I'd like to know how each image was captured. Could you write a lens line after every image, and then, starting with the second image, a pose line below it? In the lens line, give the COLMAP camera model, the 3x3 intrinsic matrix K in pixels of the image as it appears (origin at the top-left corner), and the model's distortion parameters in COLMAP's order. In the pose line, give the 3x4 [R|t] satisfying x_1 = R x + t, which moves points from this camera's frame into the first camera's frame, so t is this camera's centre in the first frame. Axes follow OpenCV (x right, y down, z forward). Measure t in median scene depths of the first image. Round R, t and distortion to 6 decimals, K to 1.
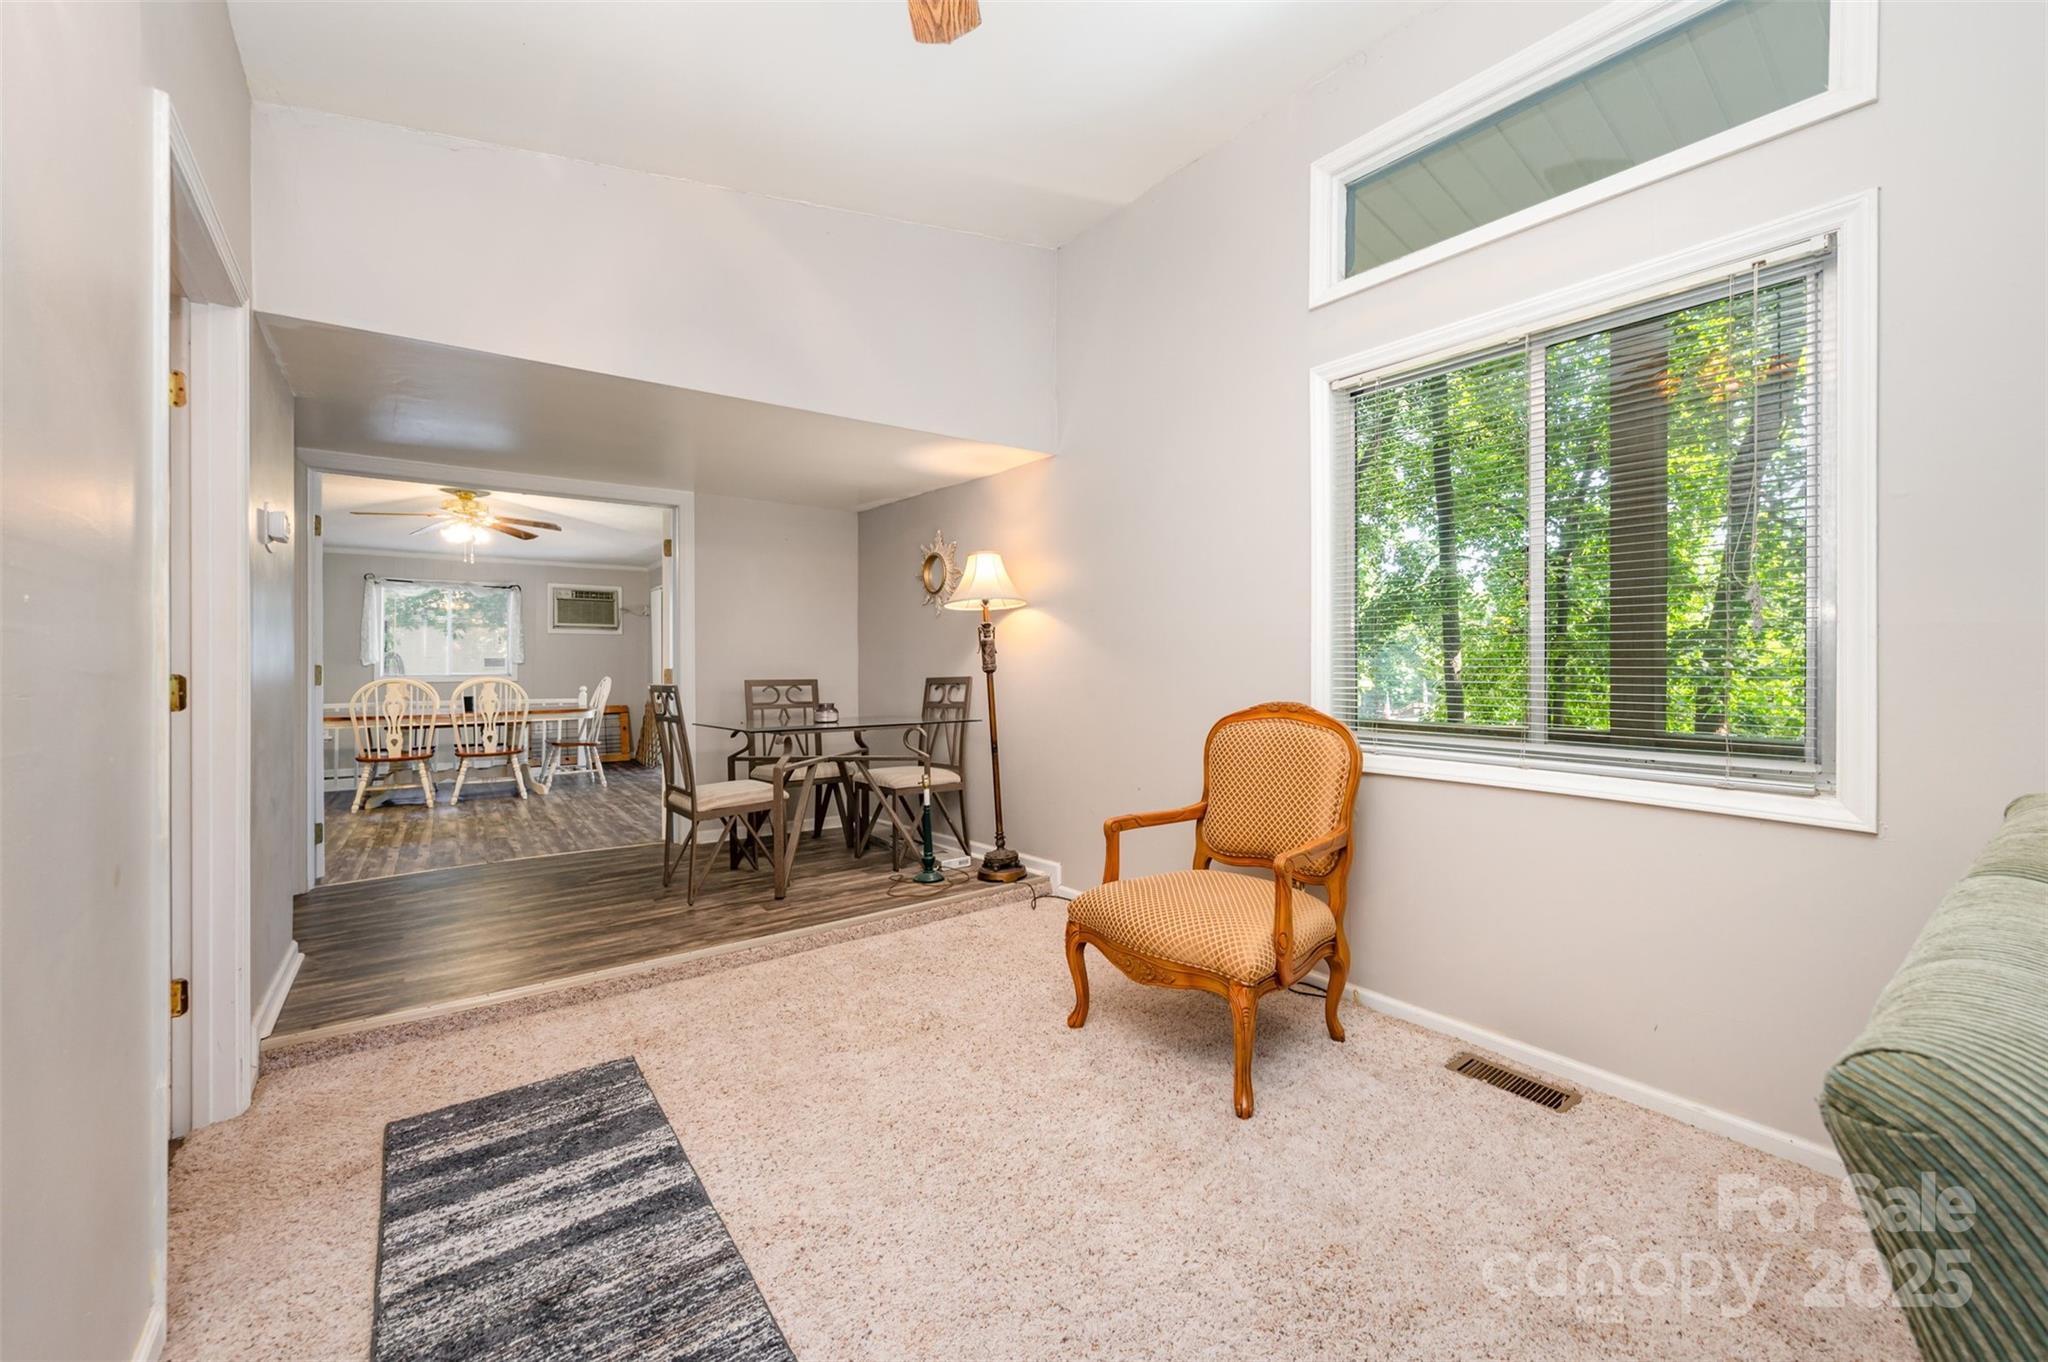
lens RADIAL K [[812.7, 0, 1021.0], [0, 812.7, 661.2], [0, 0, 1]] dist [-0.001678, -0.000198]
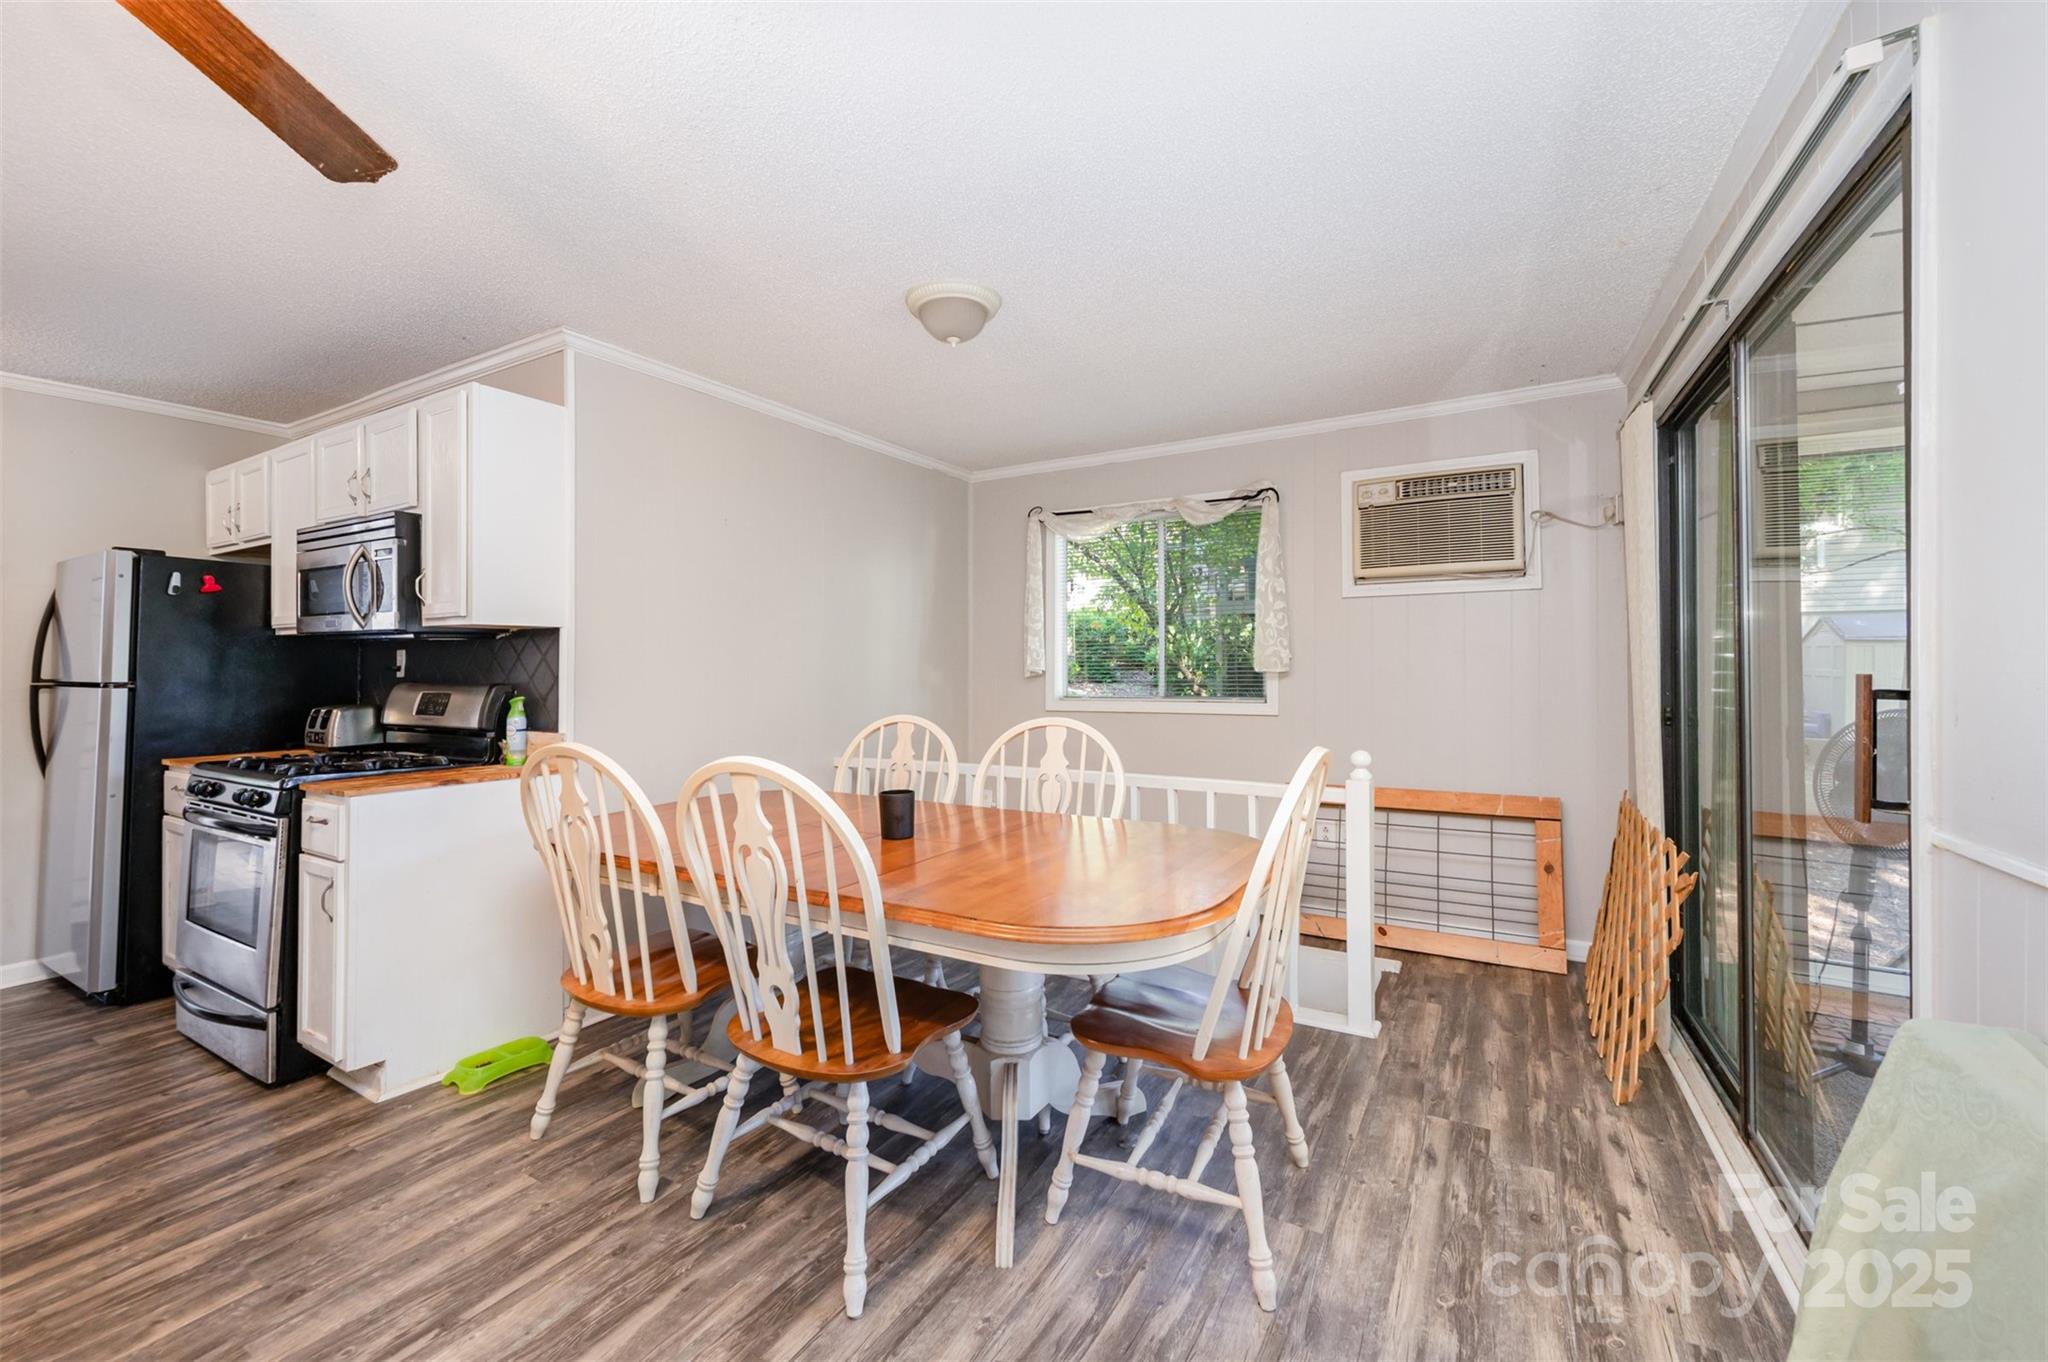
lens RADIAL K [[812.7, 0, 1021.9], [0, 812.7, 662.4], [0, 0, 1]] dist [-0.001678, -0.000198]
pose [[0.396638, -0.009183, -0.917929, -0.405952], [-0.000560, 0.999947, -0.010246, 0.004138], [0.917975, 0.004578, 0.396612, 1.026490]]
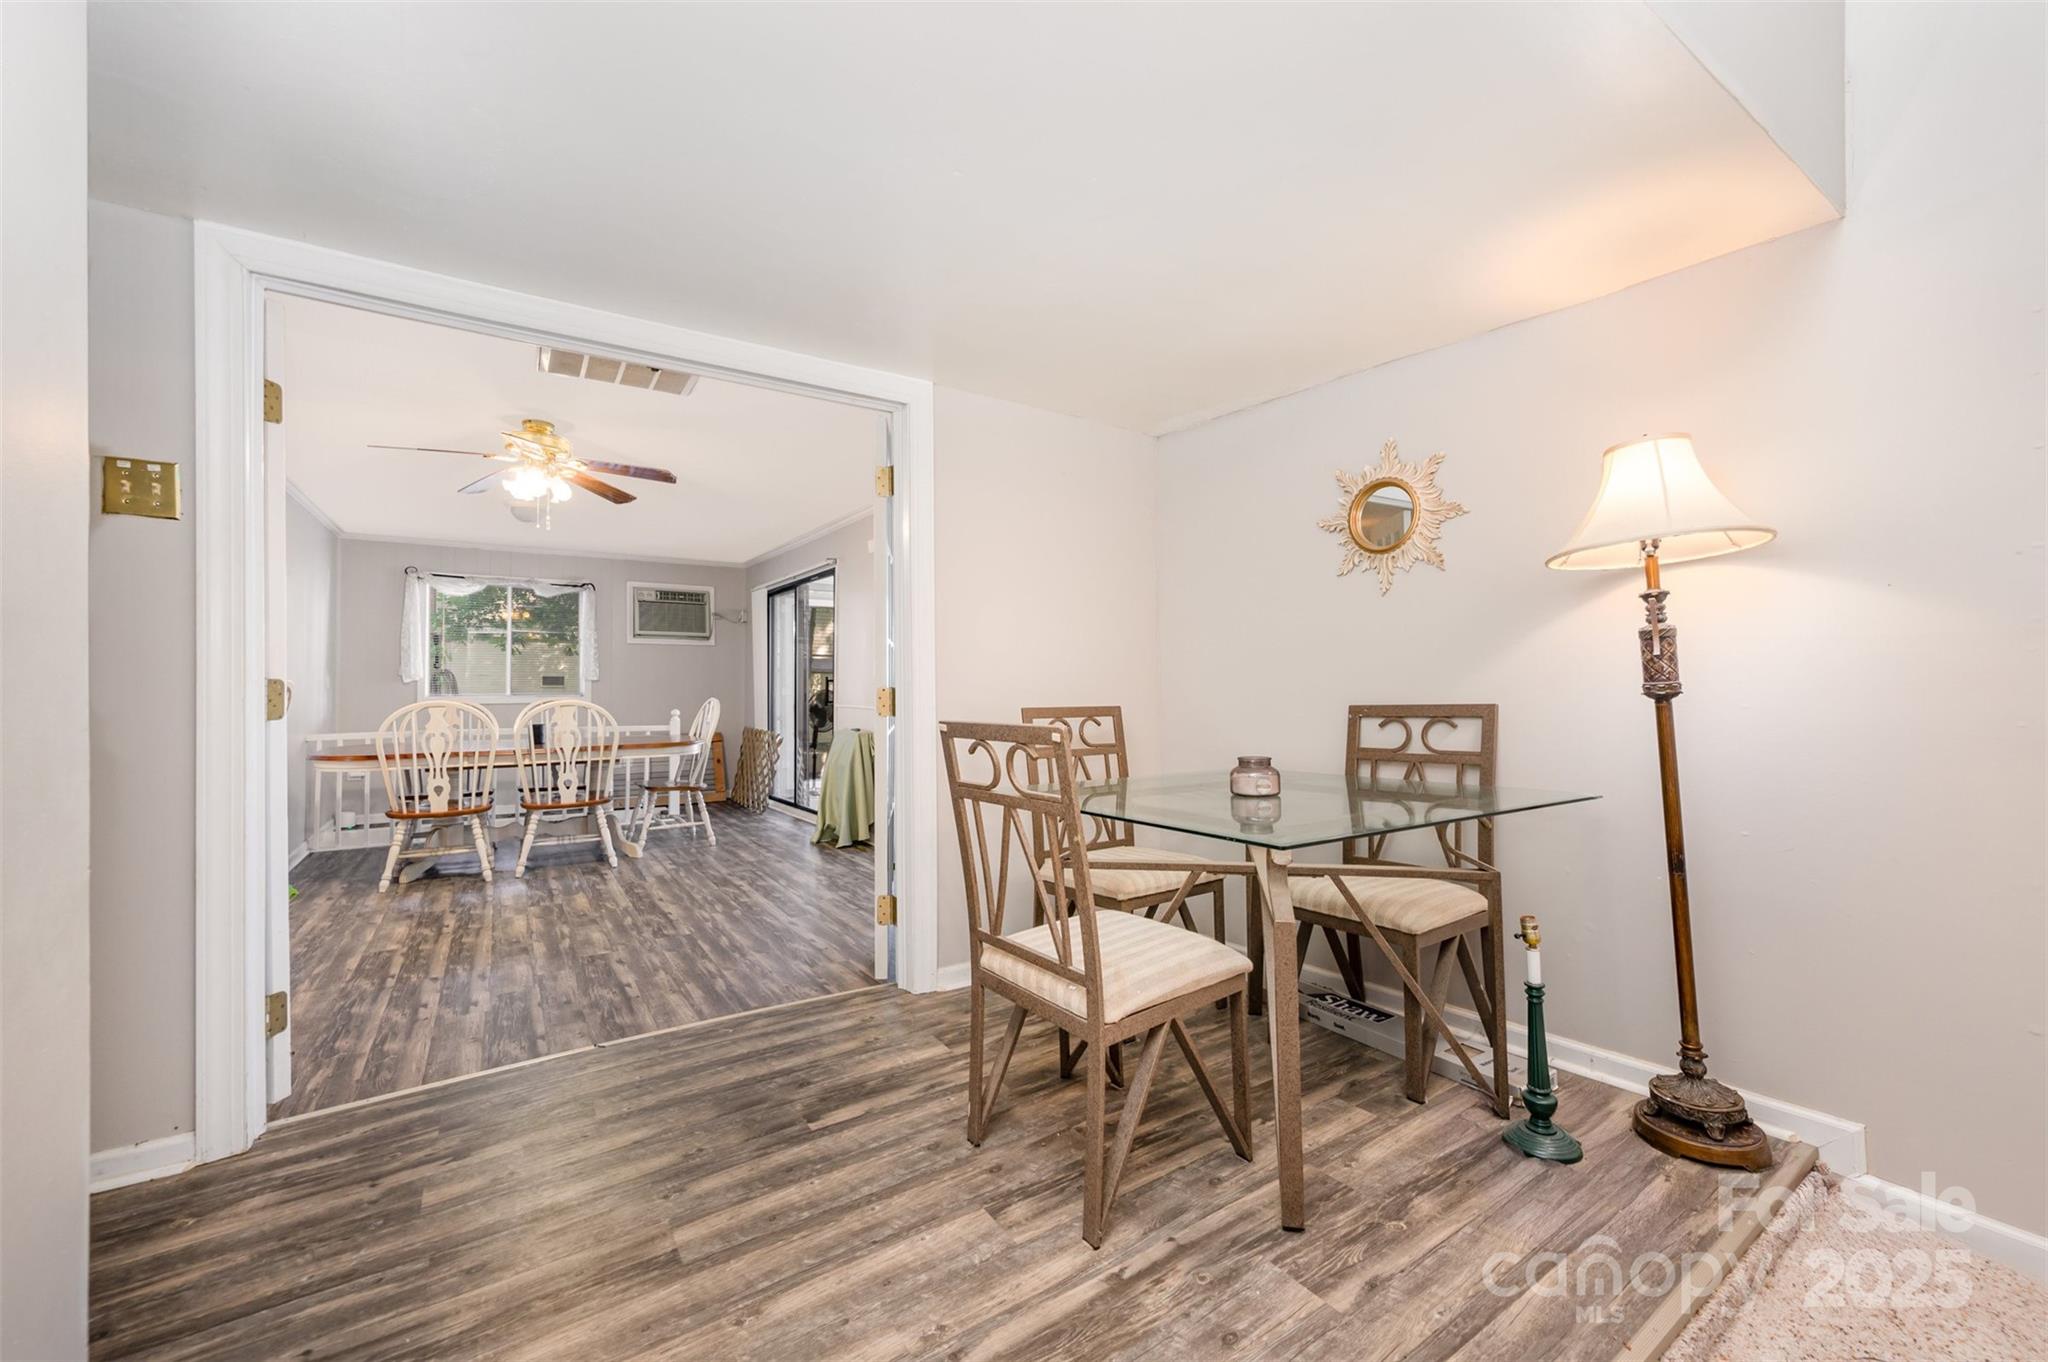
lens RADIAL K [[812.7, 0, 1024.1], [0, 812.7, 687.9], [0, 0, 1]] dist [-0.001678, -0.000198]
pose [[0.999088, 0.003409, -0.042566, -0.226580], [-0.003071, 0.999963, 0.008017, 0.003406], [0.042591, -0.007879, 0.999062, 0.307796]]
